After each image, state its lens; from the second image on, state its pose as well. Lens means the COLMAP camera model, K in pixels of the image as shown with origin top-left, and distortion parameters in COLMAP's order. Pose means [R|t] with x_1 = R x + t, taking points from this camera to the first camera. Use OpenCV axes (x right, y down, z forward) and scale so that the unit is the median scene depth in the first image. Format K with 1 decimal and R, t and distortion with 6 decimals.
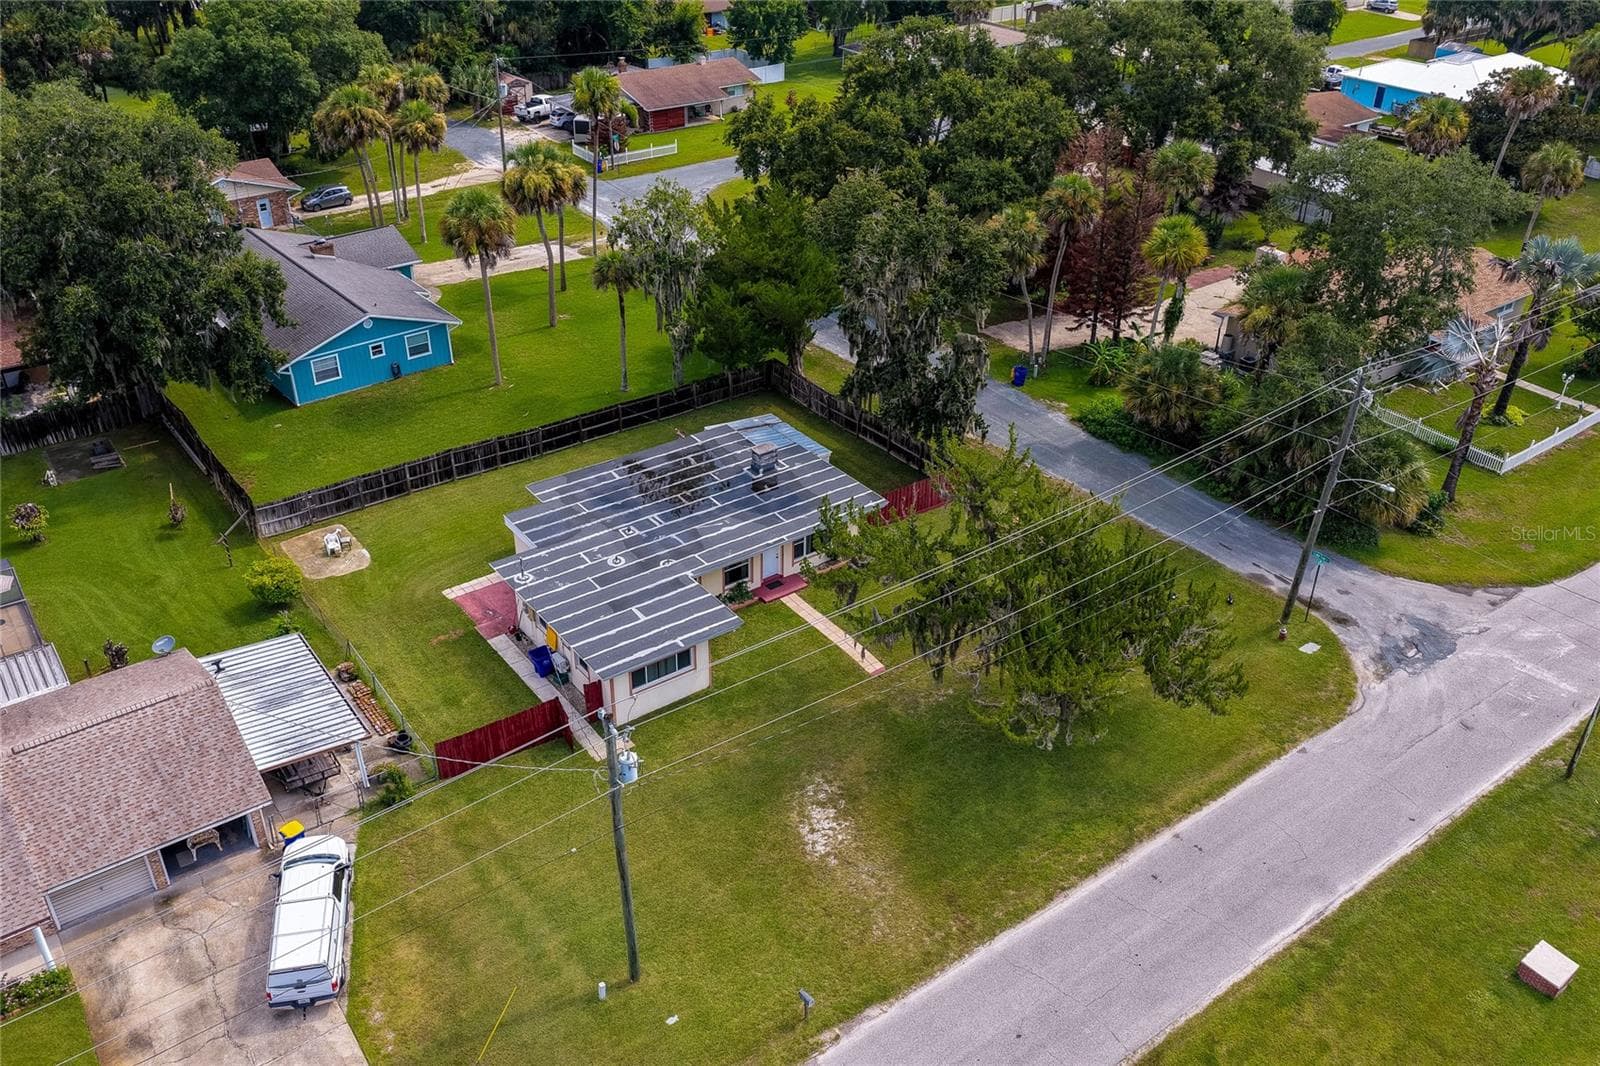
lens RADIAL K [[1332.1, 0, 802.1], [0, 1332.1, 530.3], [0, 0, 1]] dist [-0.000573, 0.016839]
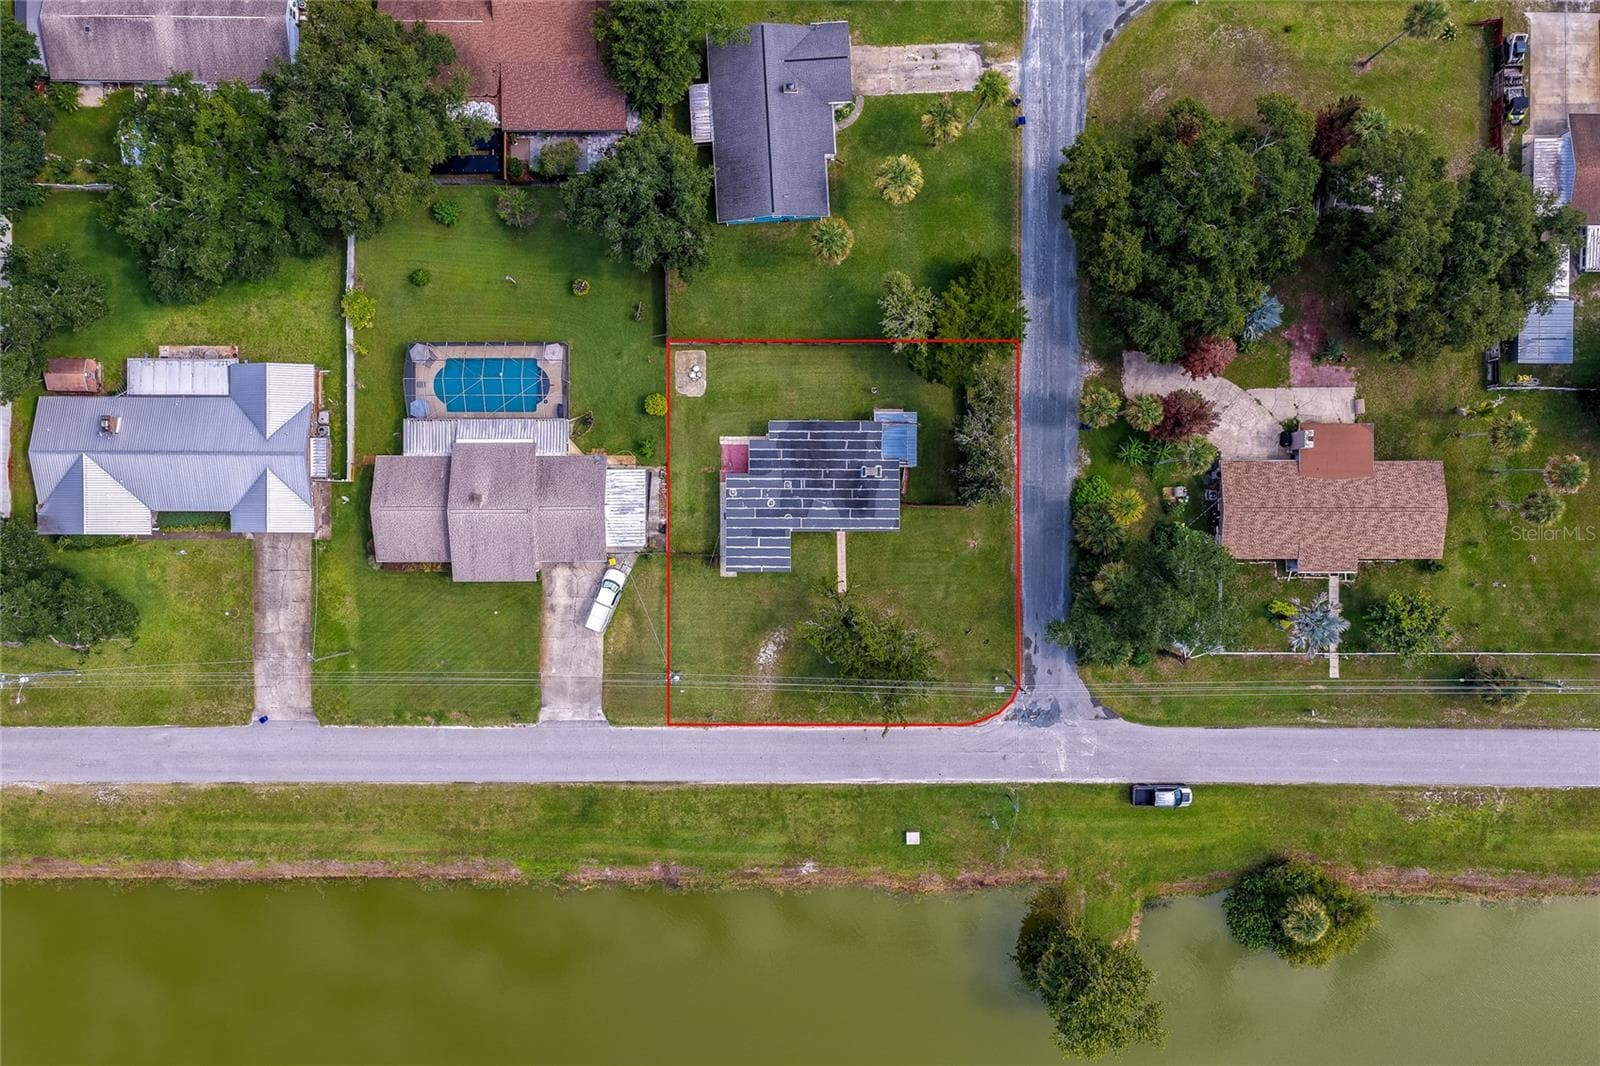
lens RADIAL K [[1332.1, 0, 801.3], [0, 1332.1, 534.4], [0, 0, 1]] dist [-0.000573, 0.016839]
pose [[0.802656, 0.595805, -0.027553, 0.000109], [-0.284650, 0.423252, 0.860135, -2.046177], [0.524135, -0.682550, 0.509322, -0.206270]]
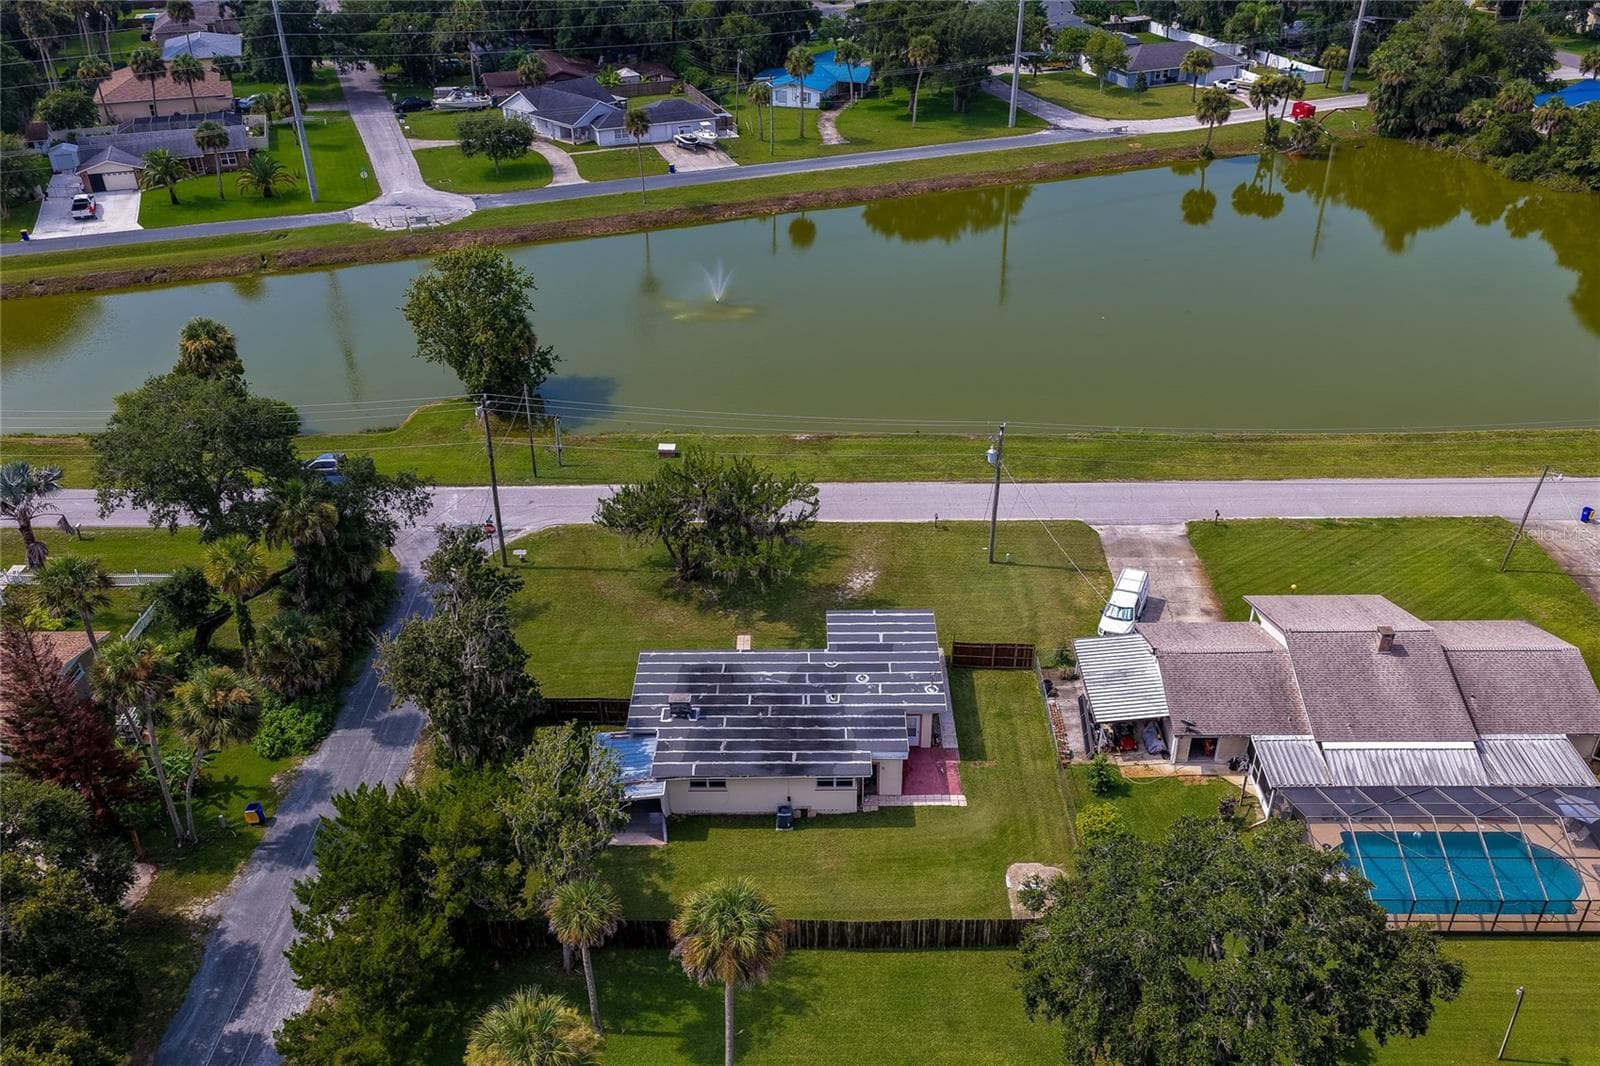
lens RADIAL K [[1332.1, 0, 803.7], [0, 1332.1, 536.0], [0, 0, 1]] dist [-0.000573, 0.016839]
pose [[-0.800614, -0.312807, 0.511047, -0.746312], [0.307553, 0.517443, 0.798539, -1.156526], [-0.514226, 0.796495, -0.318068, 1.382499]]
